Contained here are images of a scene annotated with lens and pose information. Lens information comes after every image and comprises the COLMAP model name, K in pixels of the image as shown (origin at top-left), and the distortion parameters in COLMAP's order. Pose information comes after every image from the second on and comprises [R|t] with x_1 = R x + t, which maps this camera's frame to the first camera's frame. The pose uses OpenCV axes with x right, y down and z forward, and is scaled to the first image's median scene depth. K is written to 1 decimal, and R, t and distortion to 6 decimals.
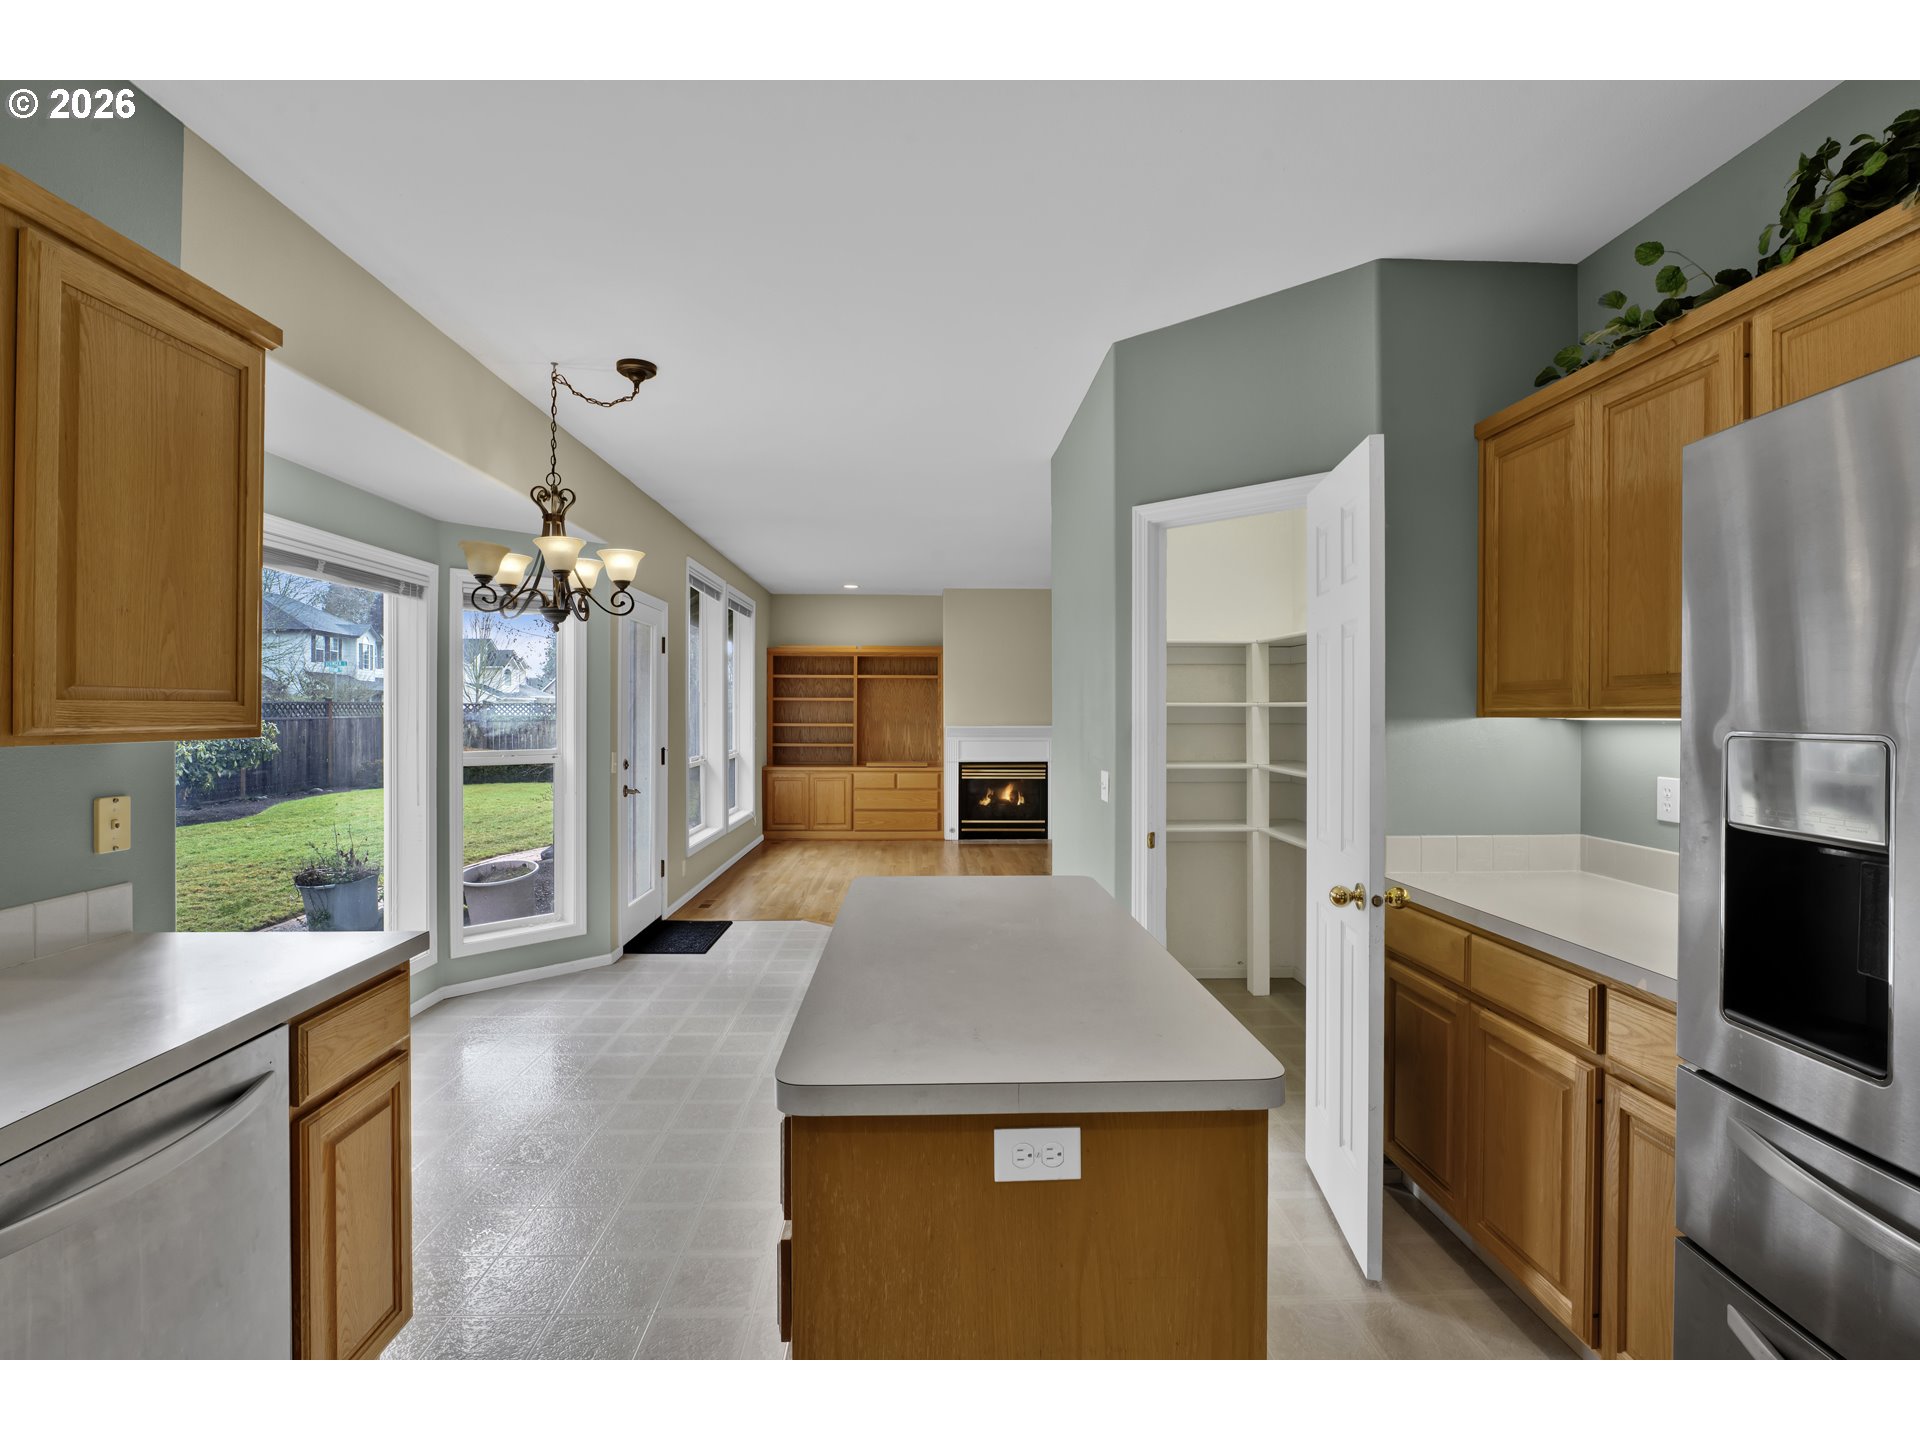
lens RADIAL K [[897.6, 0, 944.8], [0, 897.6, 714.0], [0, 0, 1]] dist [-0.012529, -0.000770]
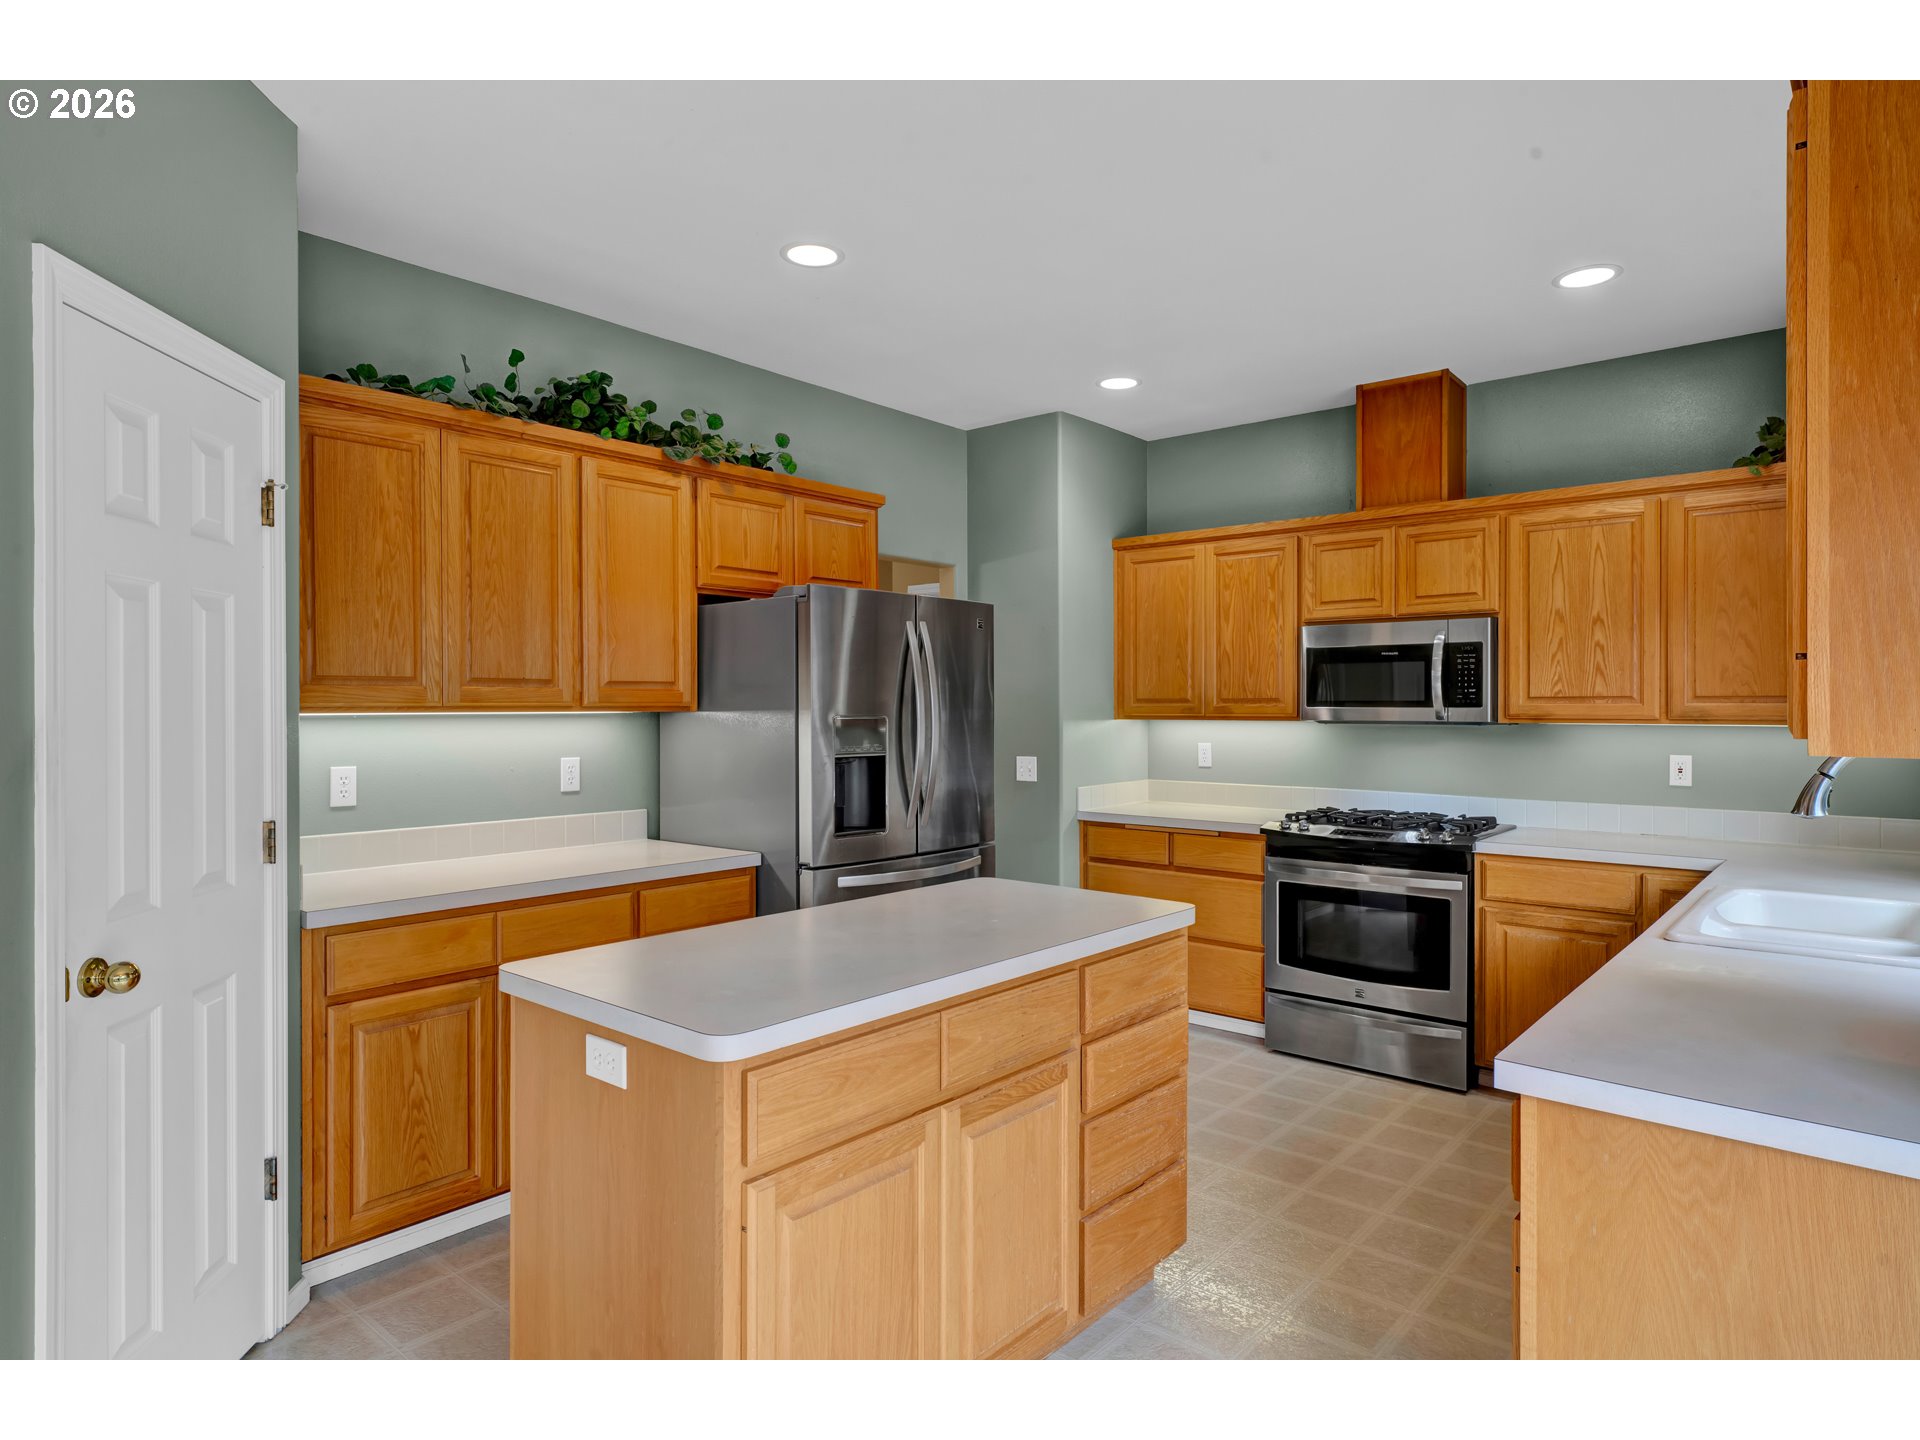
lens RADIAL K [[1107.1, 0, 954.2], [0, 1107.1, 712.1], [0, 0, 1]] dist [0.013198, -0.001987]
pose [[-0.741144, -0.004595, 0.671331, -0.160775], [-0.000018, 0.999977, 0.006825, -0.001247], [-0.671346, 0.005046, -0.741127, 0.358874]]
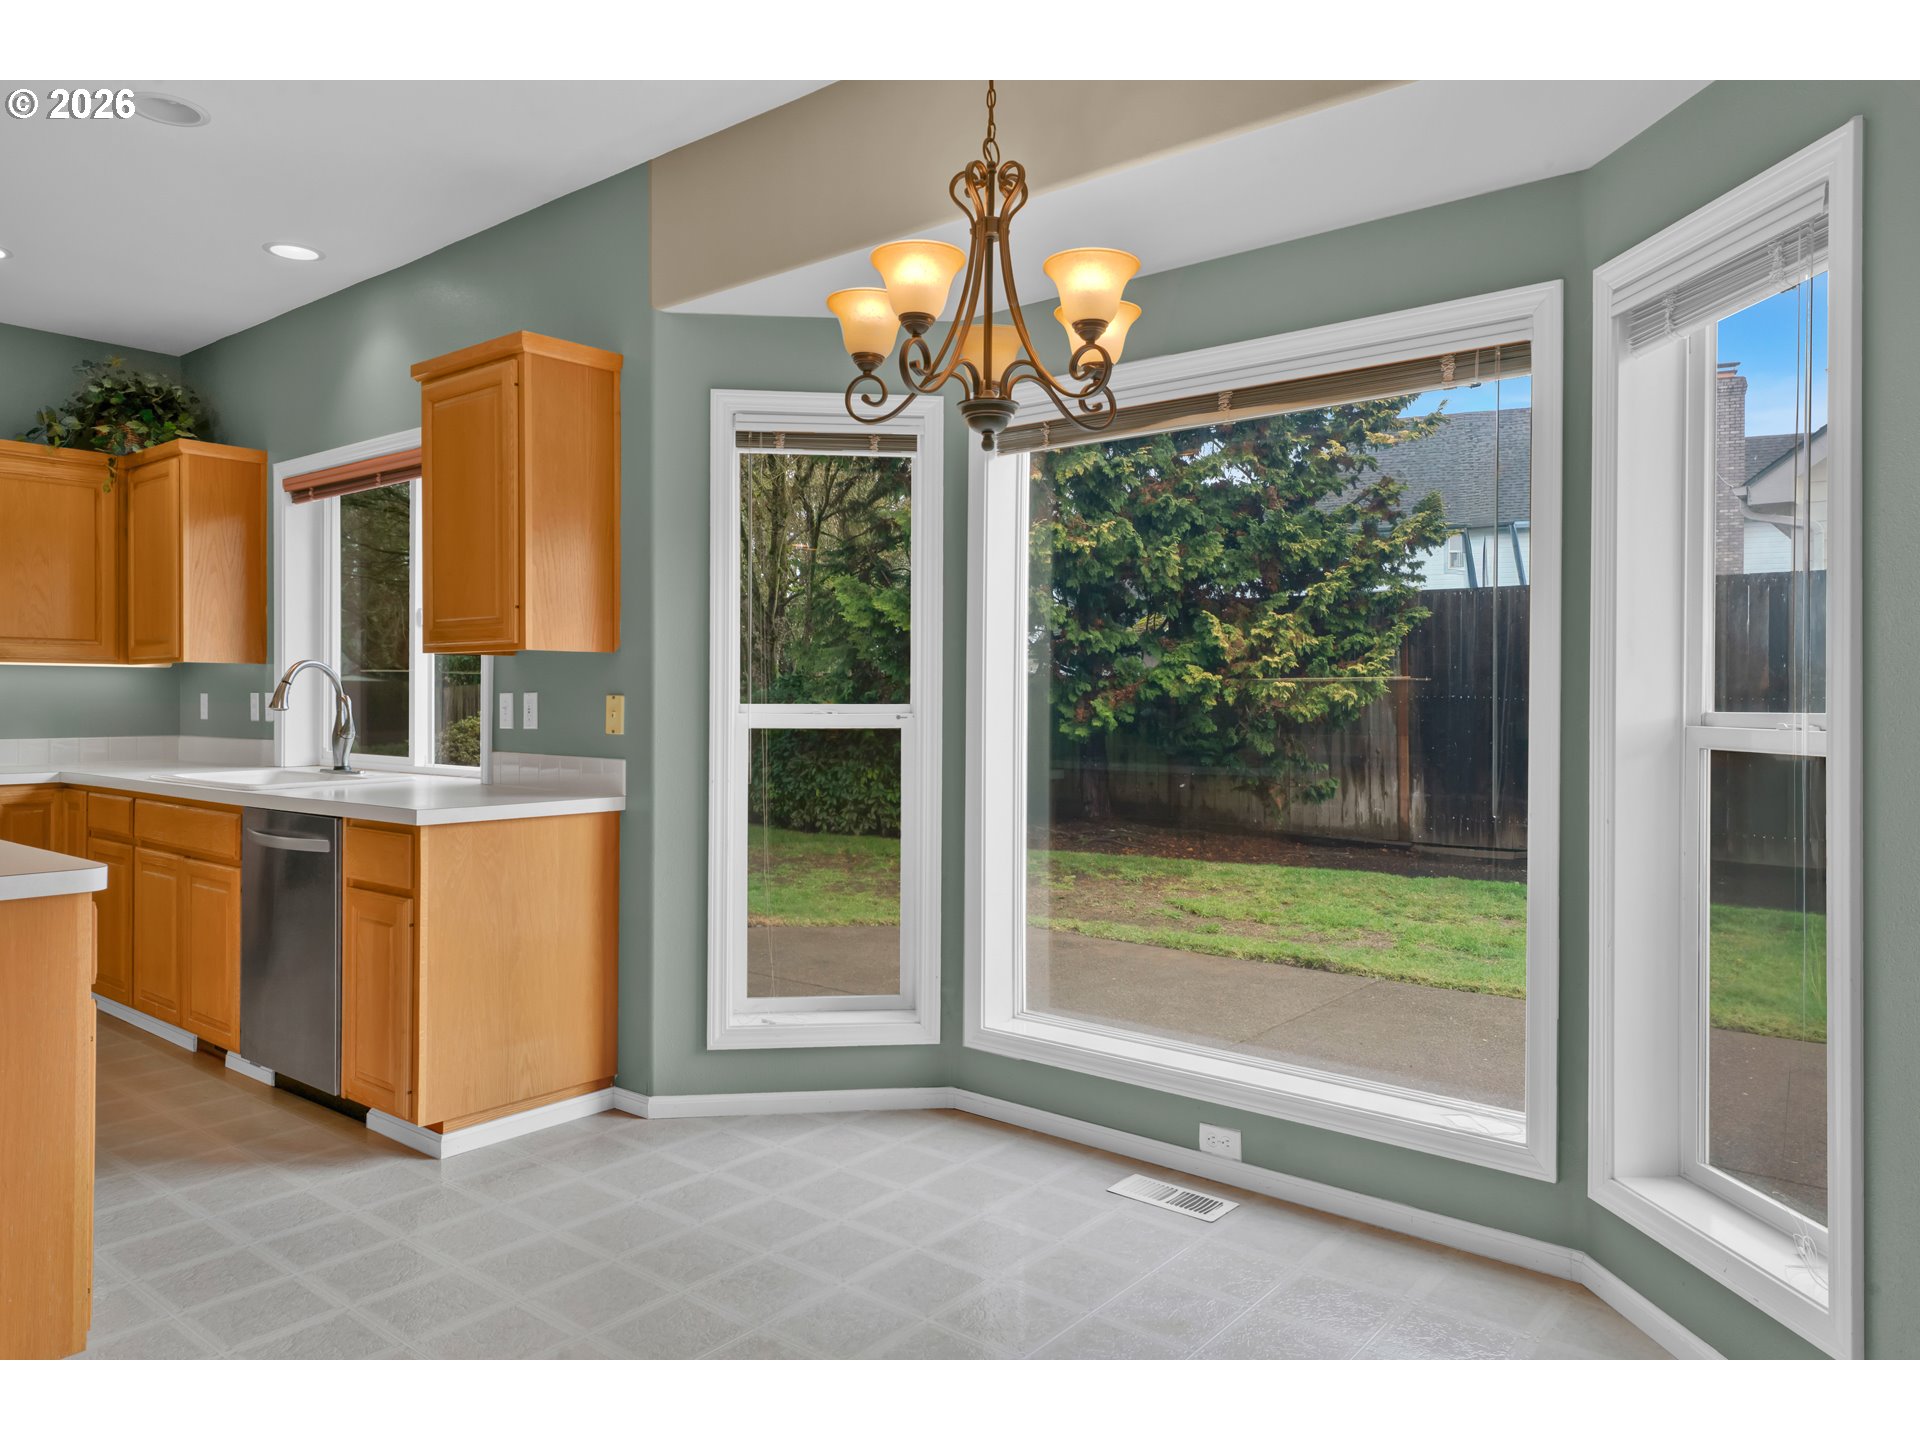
lens RADIAL K [[1265.3, 0, 942.4], [0, 1265.3, 703.6], [0, 0, 1]] dist [0.025193, -0.004590]
pose [[-0.658915, 0.000484, -0.752217, 0.044892], [-0.006037, 0.999964, 0.005931, 0.017326], [0.752193, 0.008449, -0.658889, 0.514198]]
